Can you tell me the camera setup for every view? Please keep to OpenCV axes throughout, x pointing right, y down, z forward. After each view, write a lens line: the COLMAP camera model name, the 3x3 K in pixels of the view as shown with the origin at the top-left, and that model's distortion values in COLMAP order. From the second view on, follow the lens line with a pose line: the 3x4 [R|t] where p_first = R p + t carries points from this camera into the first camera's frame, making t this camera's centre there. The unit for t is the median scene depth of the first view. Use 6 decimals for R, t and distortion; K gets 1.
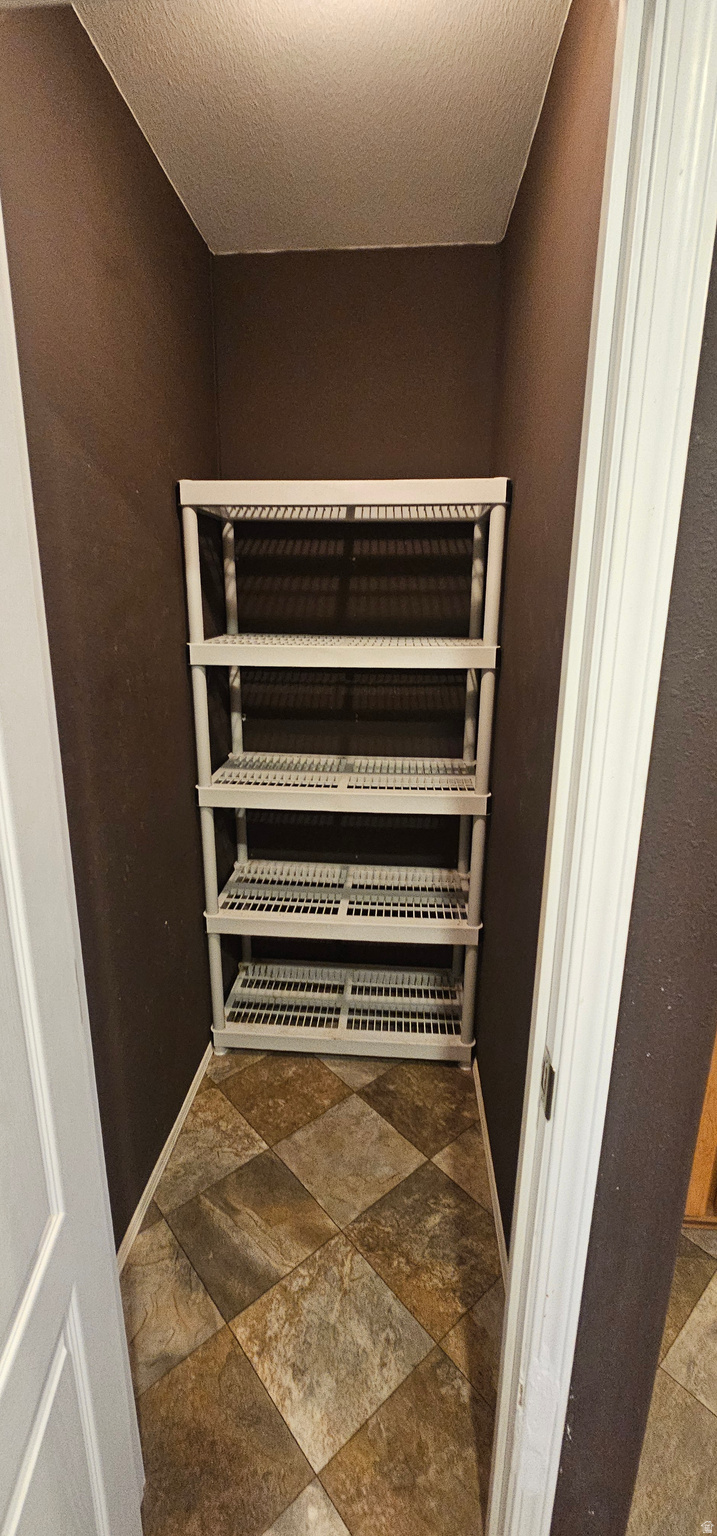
lens RADIAL K [[634.5, 0, 358.5], [0, 634.5, 766.1], [0, 0, 1]] dist [-0.000409, -0.000294]
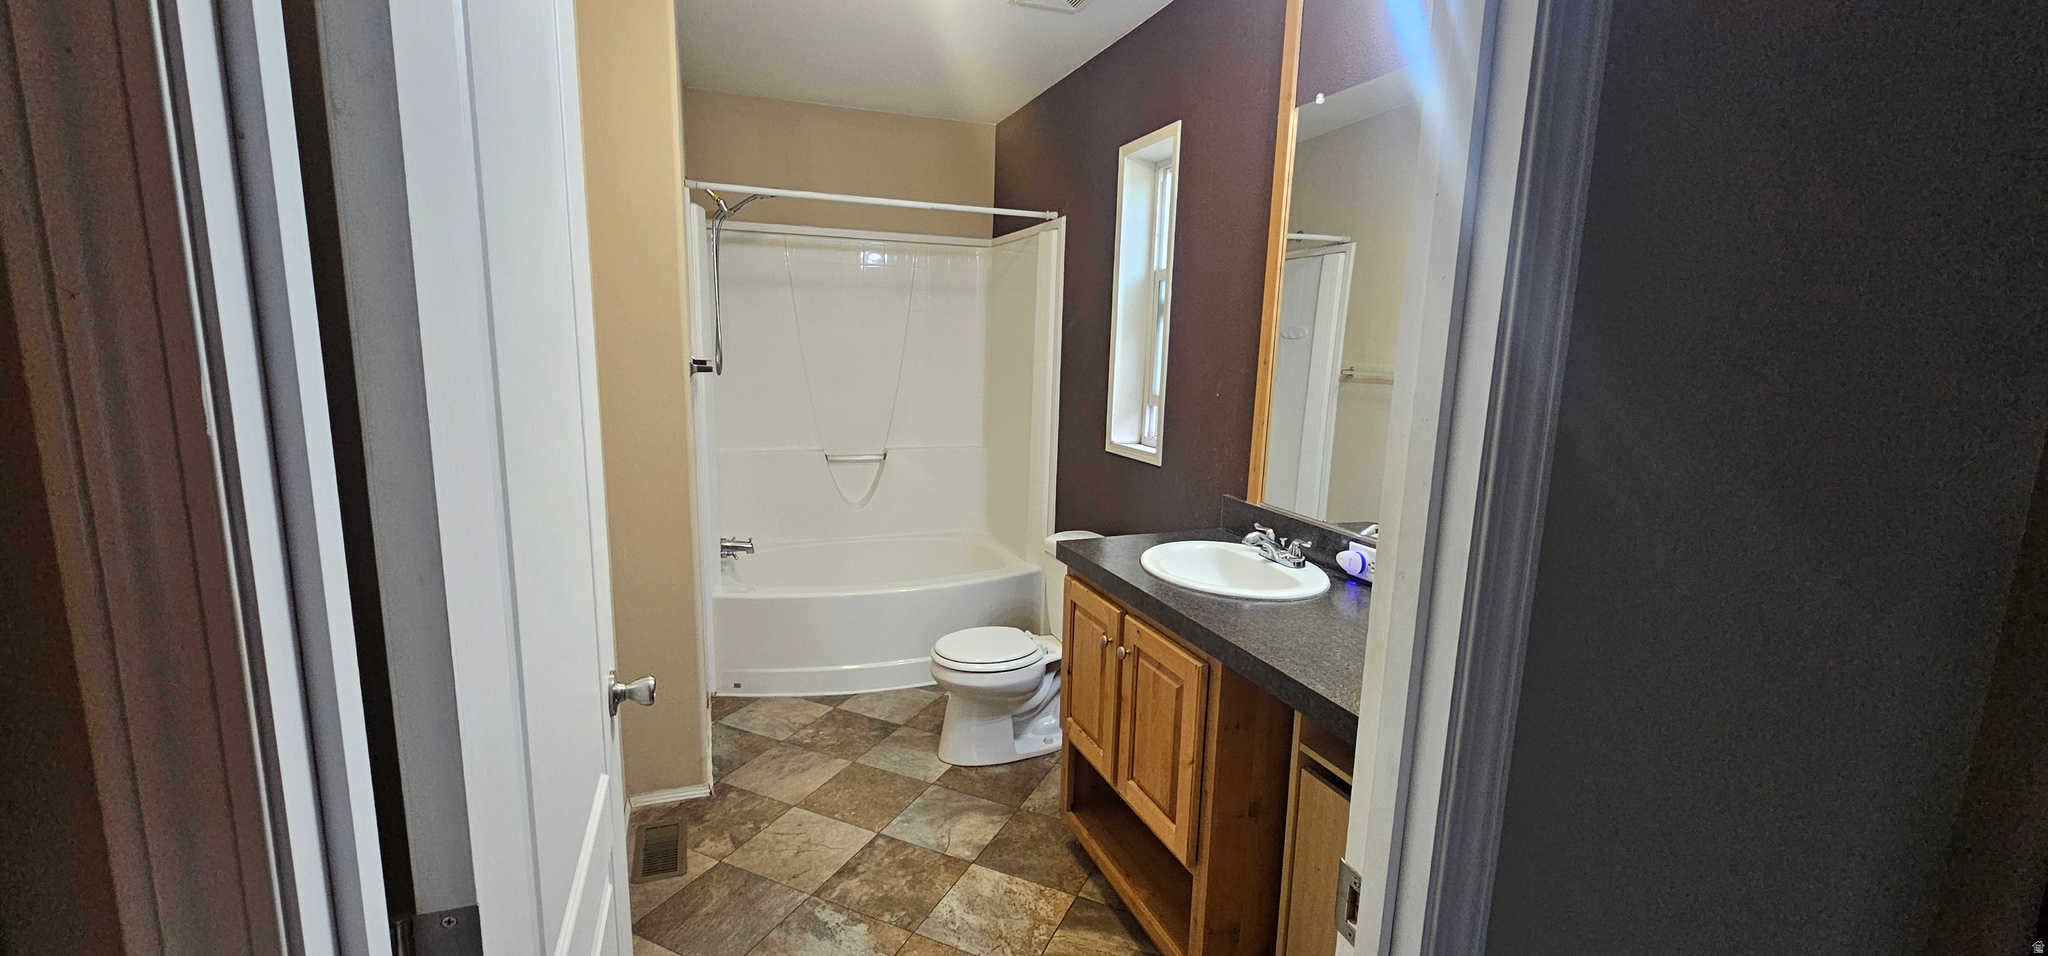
lens RADIAL K [[846.0, 0, 1022.8], [0, 846.0, 481.8], [0, 0, 1]] dist [-0.000409, -0.000294]
pose [[-0.906519, 0.044516, -0.419811, 0.757417], [-0.137806, 0.908750, 0.393933, -0.695763], [0.399039, 0.414960, -0.817665, 2.700635]]
